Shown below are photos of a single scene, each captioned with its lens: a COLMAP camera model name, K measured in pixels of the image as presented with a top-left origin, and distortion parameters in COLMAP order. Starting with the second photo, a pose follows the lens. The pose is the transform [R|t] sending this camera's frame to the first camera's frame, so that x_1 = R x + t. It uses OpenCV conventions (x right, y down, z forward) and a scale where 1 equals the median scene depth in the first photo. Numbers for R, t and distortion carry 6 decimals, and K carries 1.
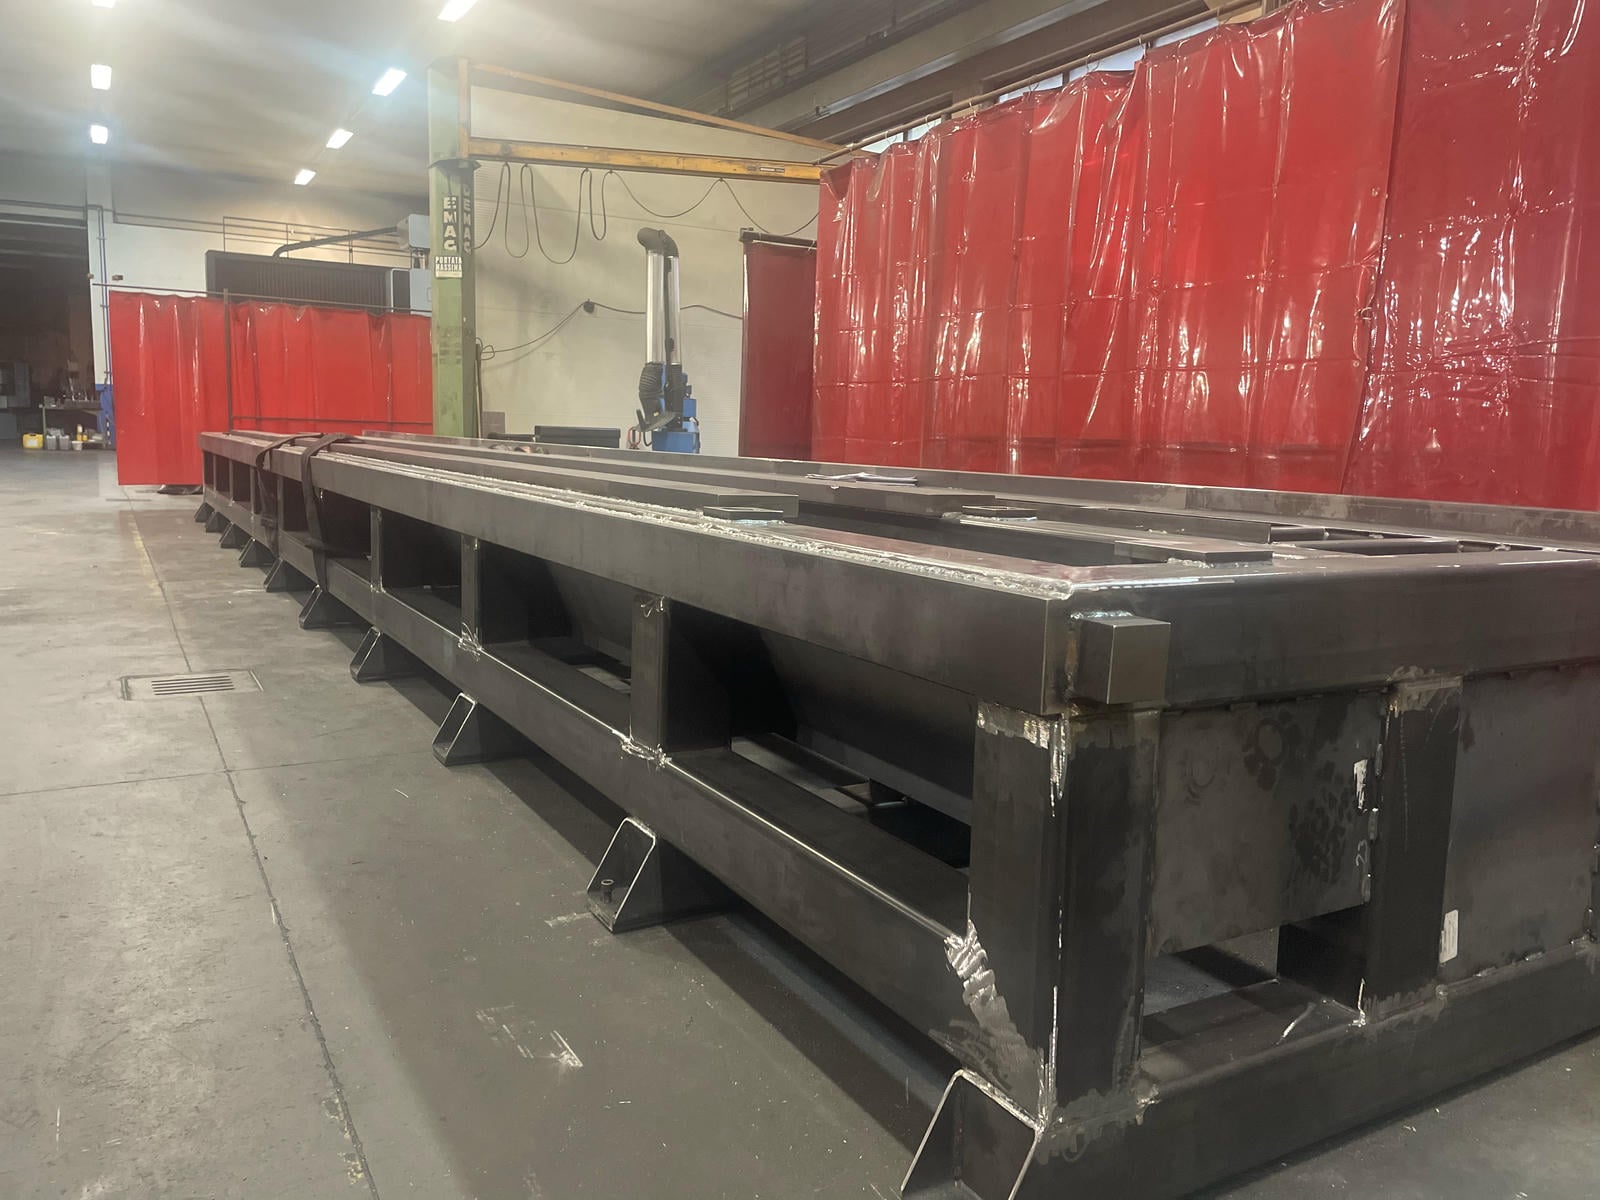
lens RADIAL K [[1216.2, 0, 795.2], [0, 1216.2, 586.3], [0, 0, 1]] dist [0.056205, -0.065784]
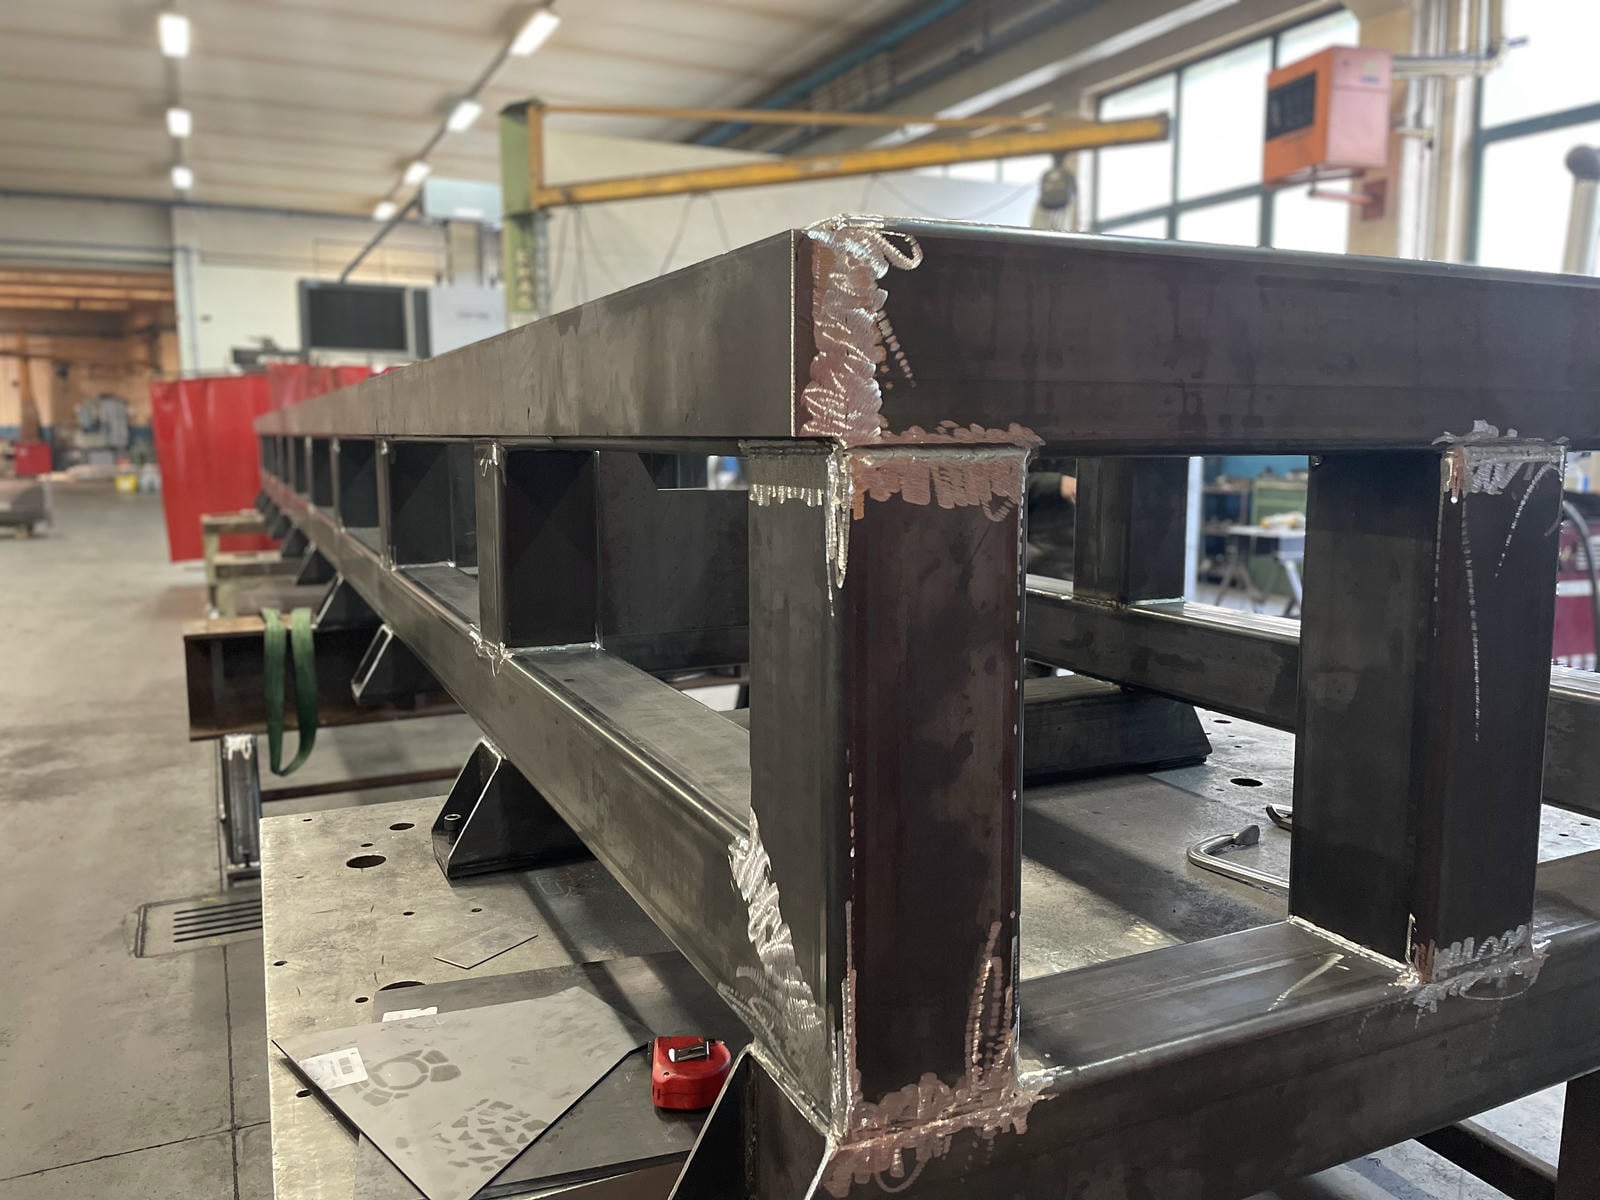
lens RADIAL K [[1216.2, 0, 797.0], [0, 1216.2, 592.2], [0, 0, 1]] dist [0.056205, -0.065784]
pose [[0.996275, -0.019877, -0.083910, 0.212575], [0.020164, 0.999793, 0.002575, 0.151866], [0.083842, -0.004258, 0.996470, 0.352755]]
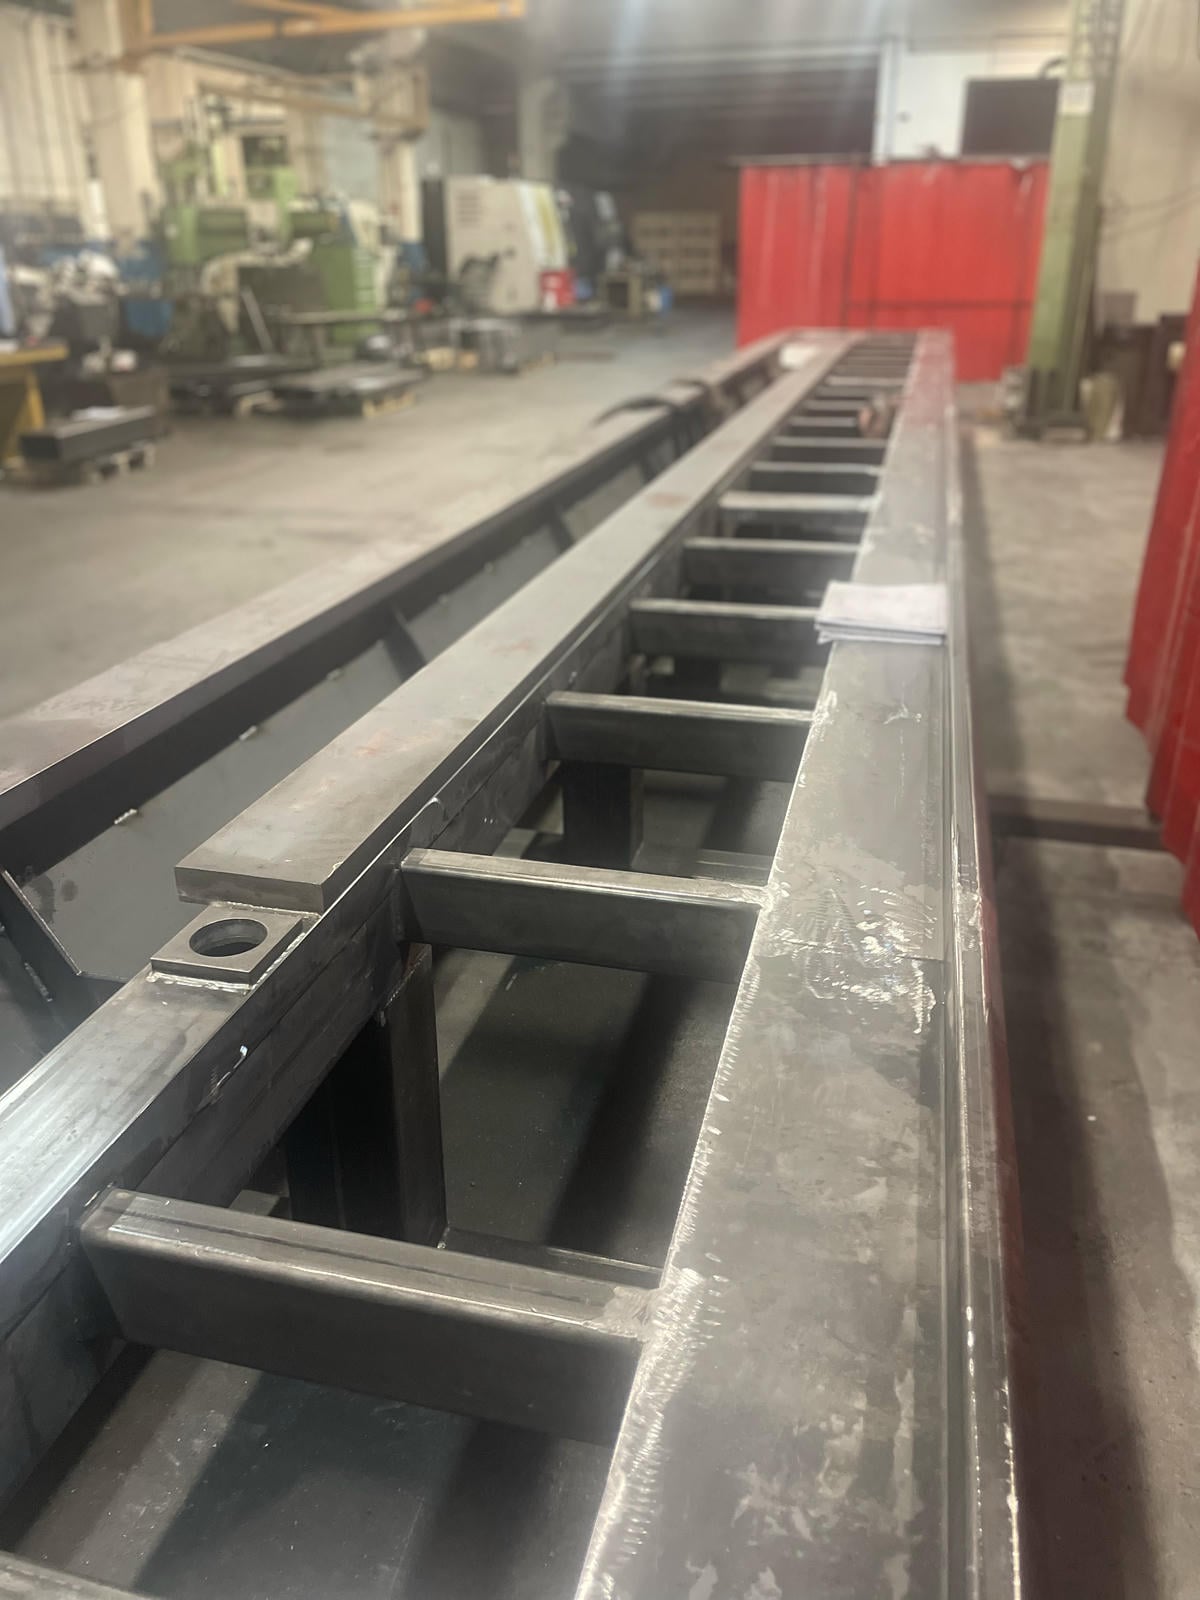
lens RADIAL K [[1216.2, 0, 603.6], [0, 1216.2, 814.2], [0, 0, 1]] dist [0.056205, -0.065784]
pose [[0.725184, 0.253363, -0.640246, 0.931703], [-0.056521, 0.948606, 0.311371, -0.450861], [0.686231, -0.189614, 0.702234, 1.280515]]
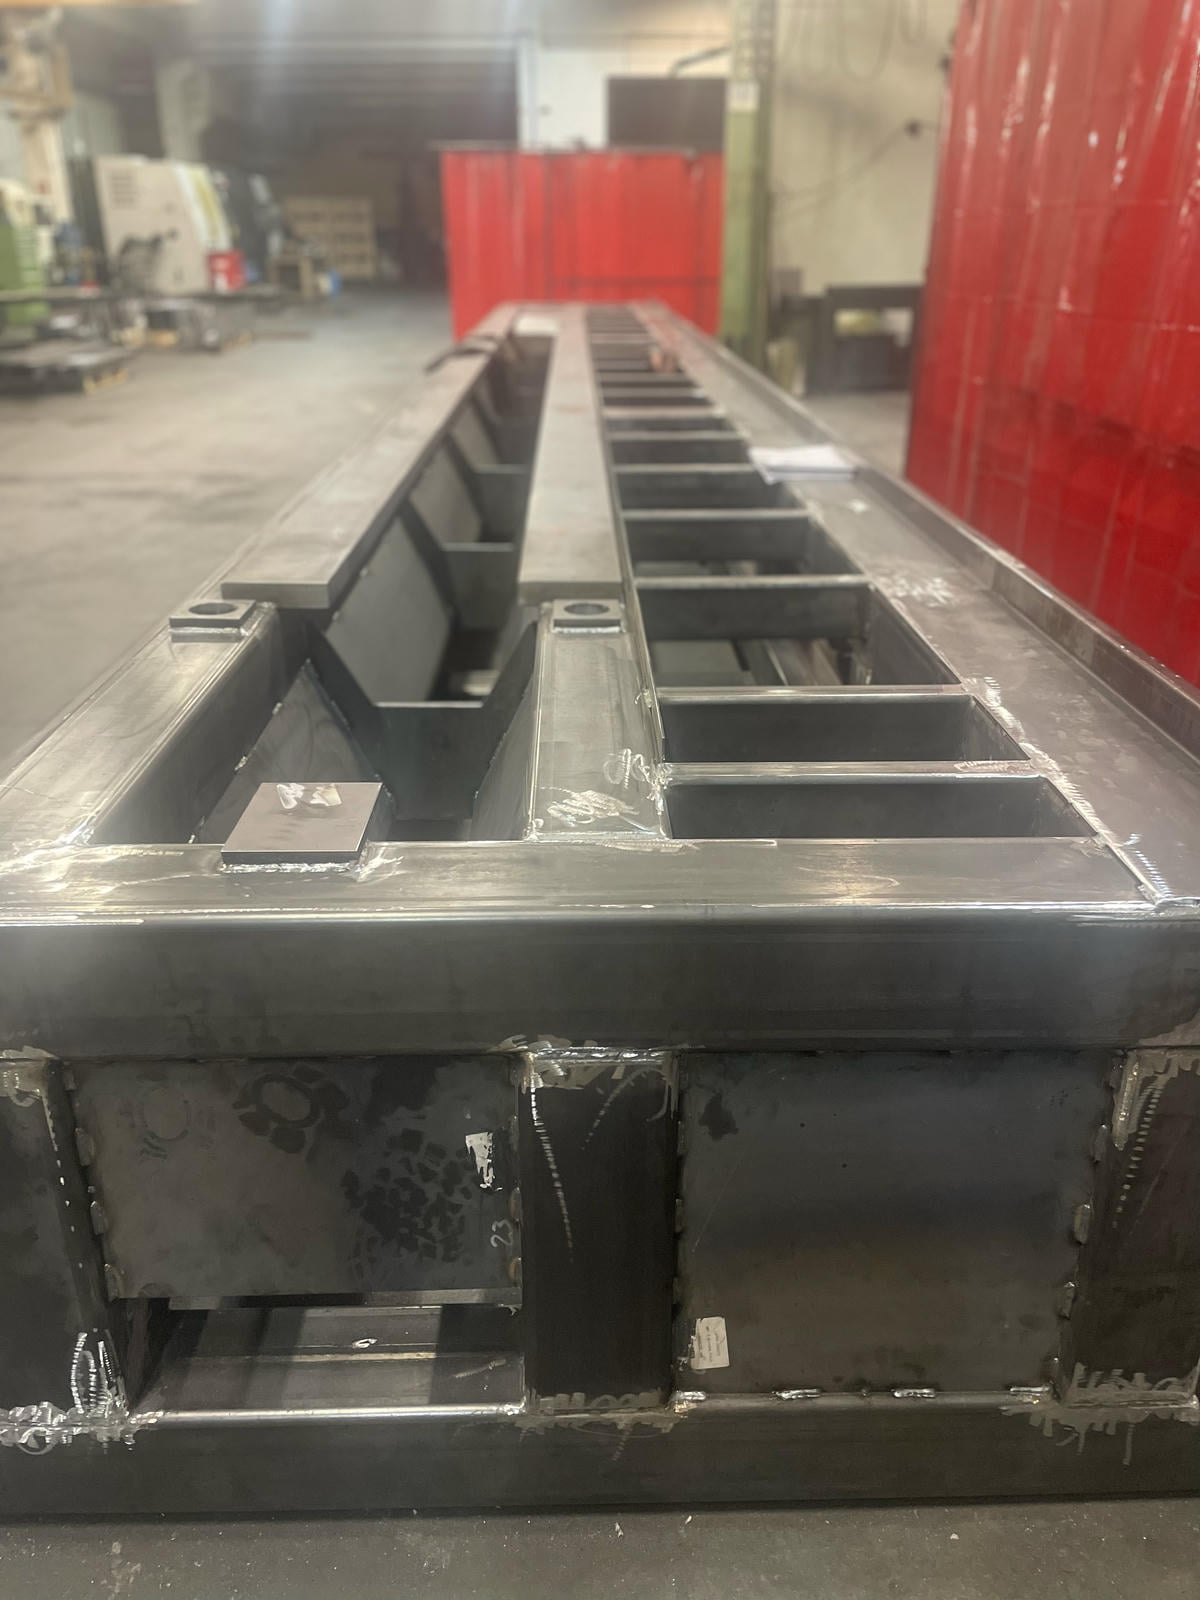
lens RADIAL K [[1216.2, 0, 575.6], [0, 1216.2, 803.0], [0, 0, 1]] dist [0.056205, -0.065784]
pose [[0.874502, 0.172303, -0.453386, 0.853475], [-0.032095, 0.953281, 0.300375, -0.286102], [0.483960, -0.248127, 0.839176, 0.480917]]
